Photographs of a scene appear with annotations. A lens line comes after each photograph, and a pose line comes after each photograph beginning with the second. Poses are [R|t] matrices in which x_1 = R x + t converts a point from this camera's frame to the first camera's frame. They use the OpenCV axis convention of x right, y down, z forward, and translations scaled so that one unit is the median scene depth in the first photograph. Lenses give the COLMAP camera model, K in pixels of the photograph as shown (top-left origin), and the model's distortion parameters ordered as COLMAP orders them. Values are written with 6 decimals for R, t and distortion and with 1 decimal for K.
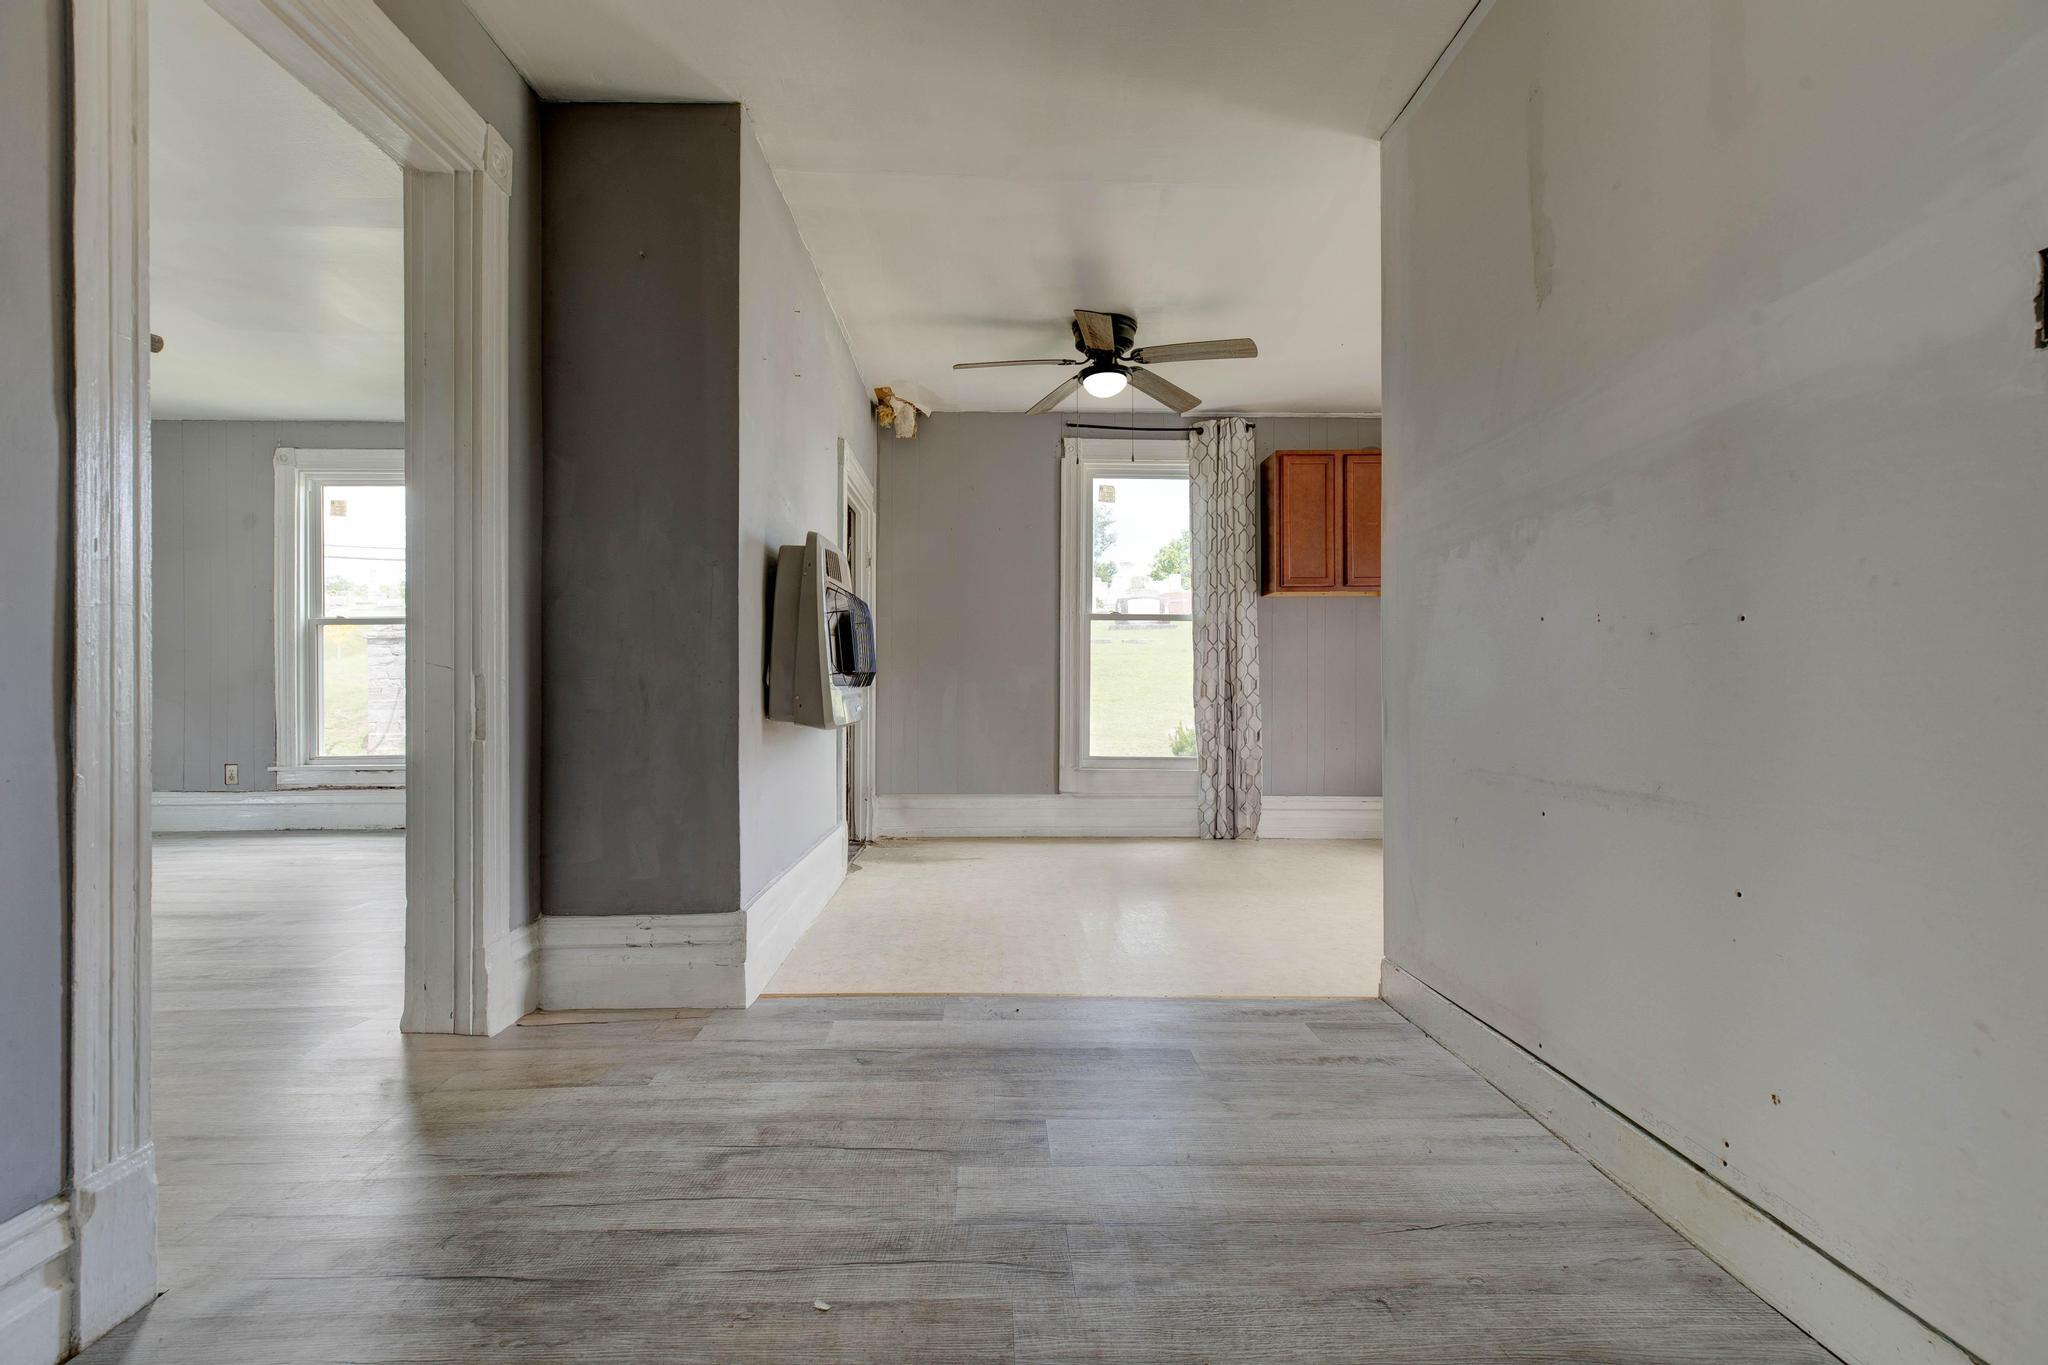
lens RADIAL K [[925.4, 0, 1016.0], [0, 925.4, 682.2], [0, 0, 1]] dist [0.008199, -0.000692]
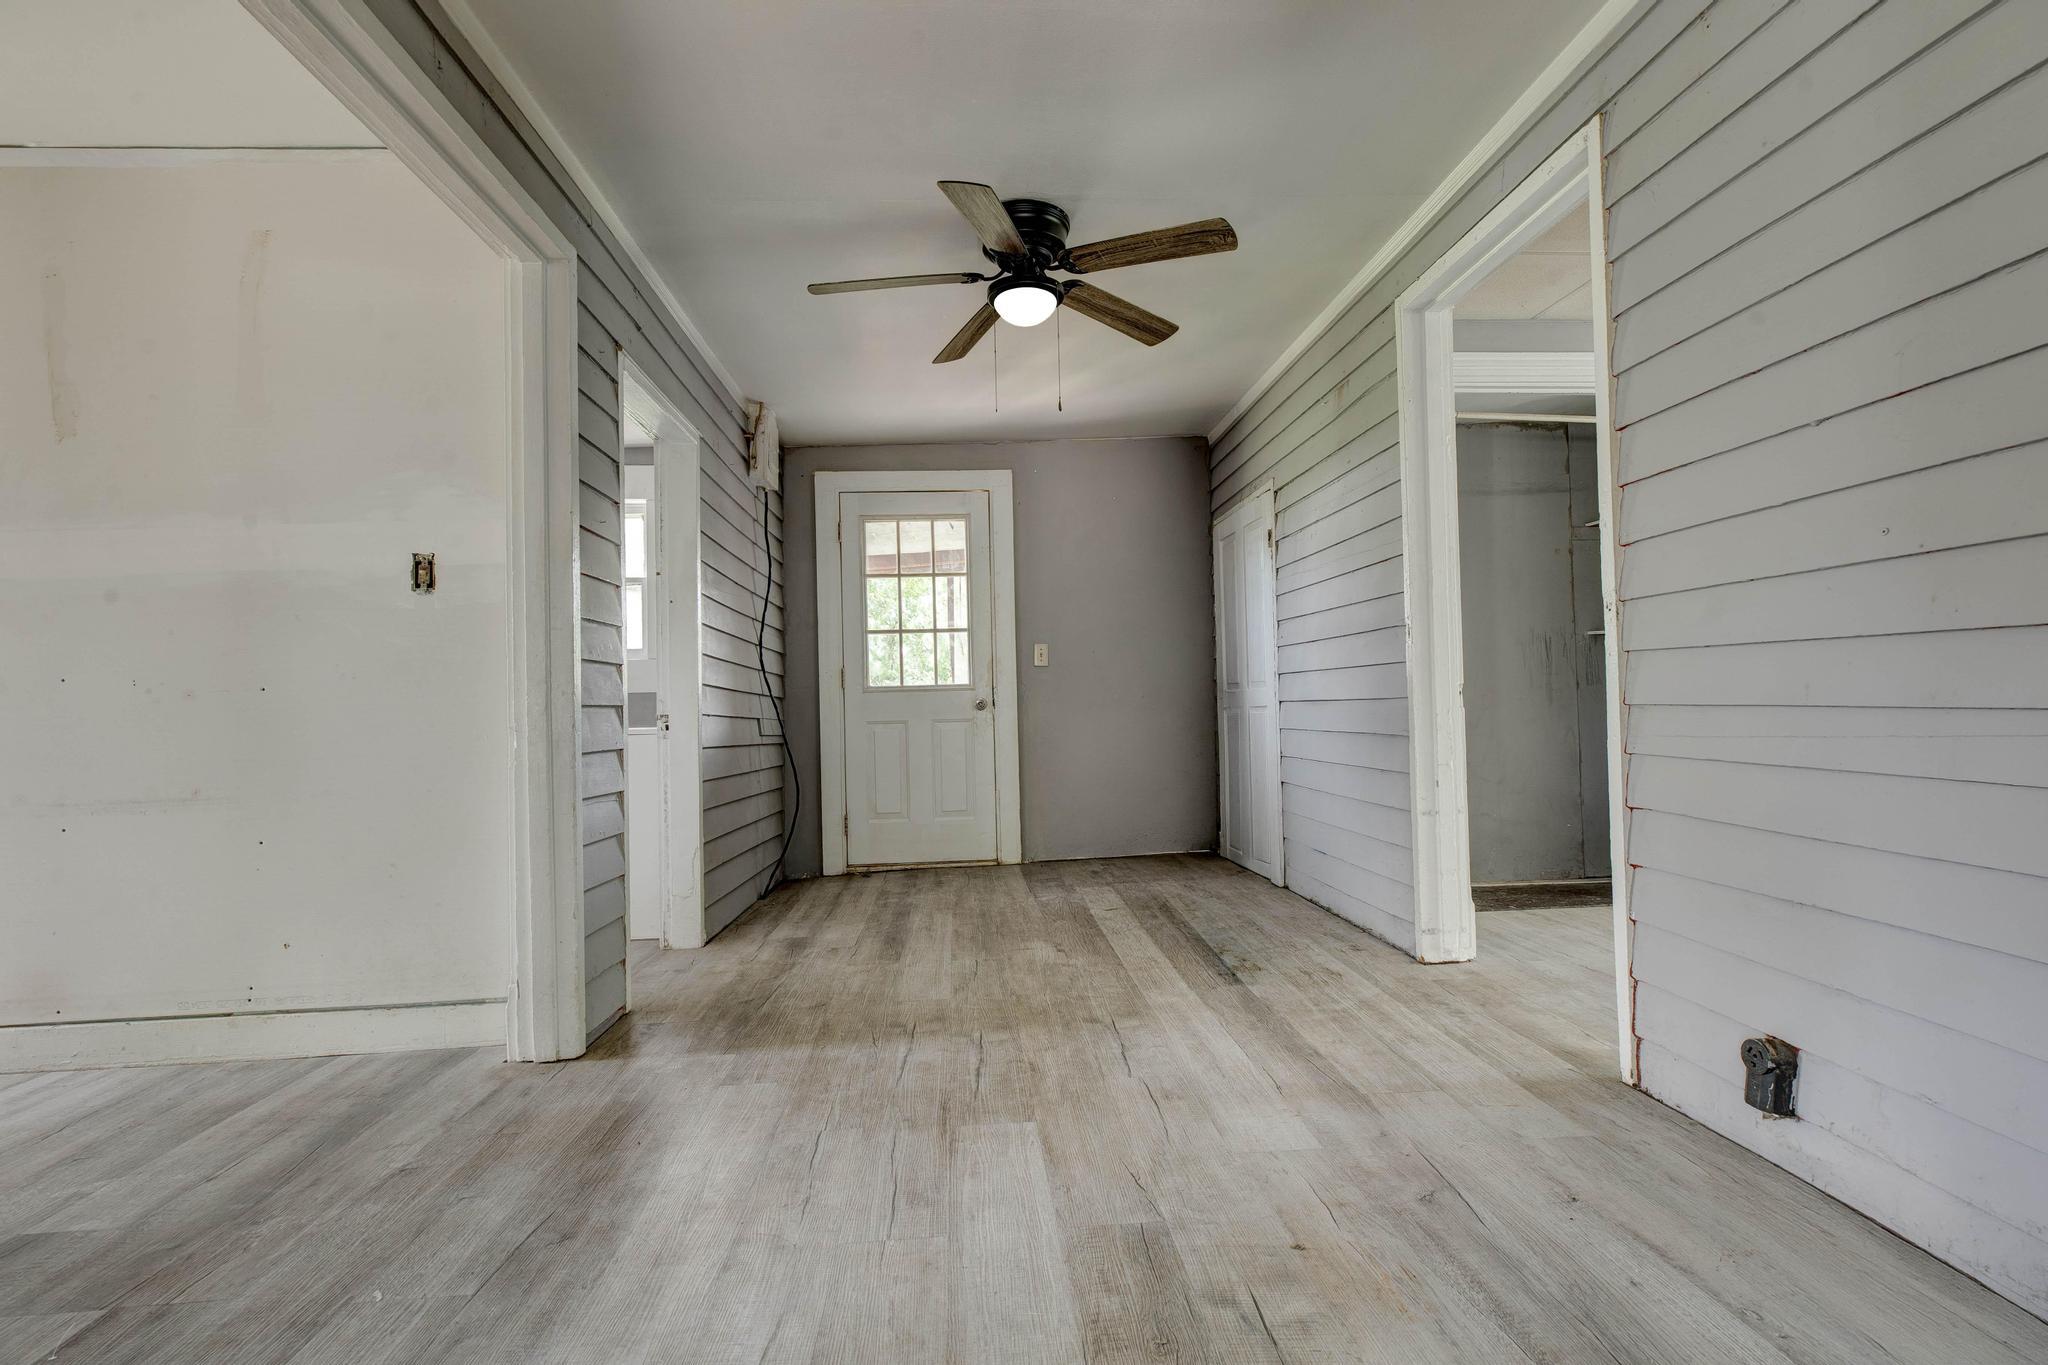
lens RADIAL K [[925.4, 0, 1016.0], [0, 925.4, 682.2], [0, 0, 1]] dist [0.008199, -0.000692]
pose [[-0.028433, 0.025380, 0.999273, -0.766093], [0.024895, 0.999386, -0.024675, -0.000914], [-0.999286, 0.024175, -0.029047, -0.295589]]
